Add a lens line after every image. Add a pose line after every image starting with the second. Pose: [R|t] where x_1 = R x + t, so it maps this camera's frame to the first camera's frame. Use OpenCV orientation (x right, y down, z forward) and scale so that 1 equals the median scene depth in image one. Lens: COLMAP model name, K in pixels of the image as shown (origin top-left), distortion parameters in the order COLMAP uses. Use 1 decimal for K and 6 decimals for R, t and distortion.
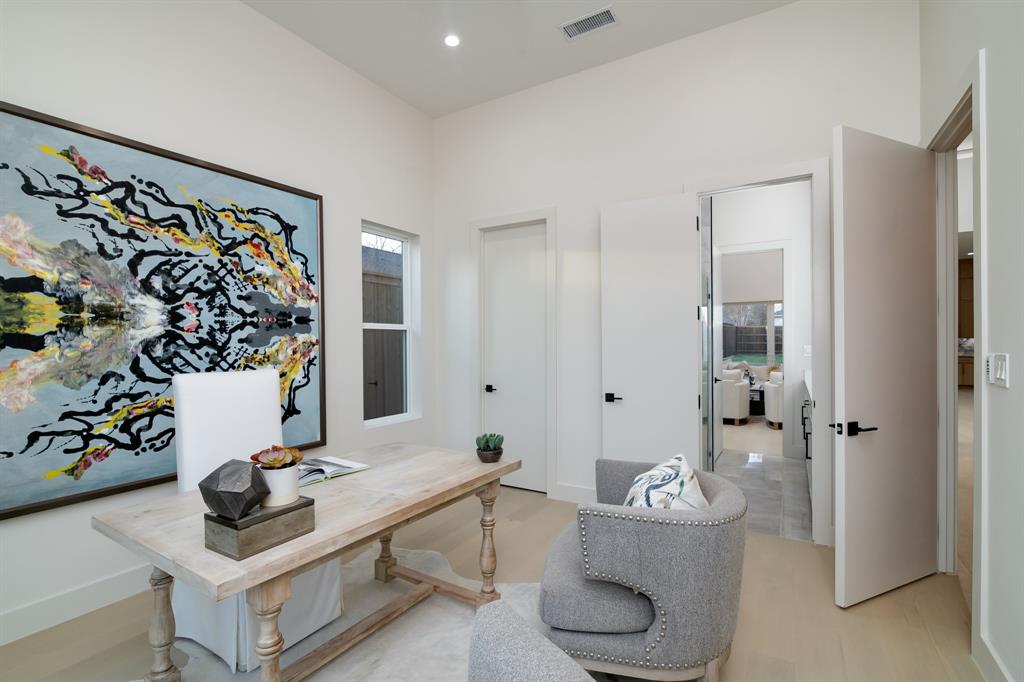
lens RADIAL K [[479.0, 0, 509.4], [0, 479.0, 336.9], [0, 0, 1]] dist [-0.005871, -0.000213]
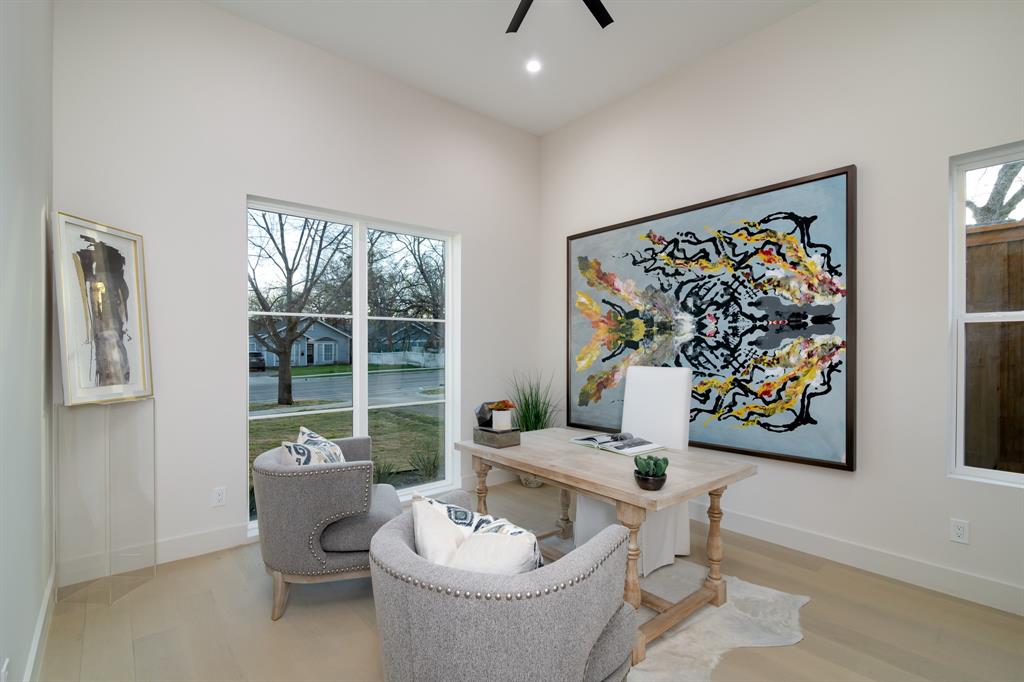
lens RADIAL K [[479.0, 0, 509.4], [0, 479.0, 336.9], [0, 0, 1]] dist [-0.005871, -0.000213]
pose [[-0.329183, -0.013971, -0.944163, 0.677771], [0.014705, 0.999693, -0.019920, 0.007182], [0.944152, -0.020441, -0.328877, 0.852019]]
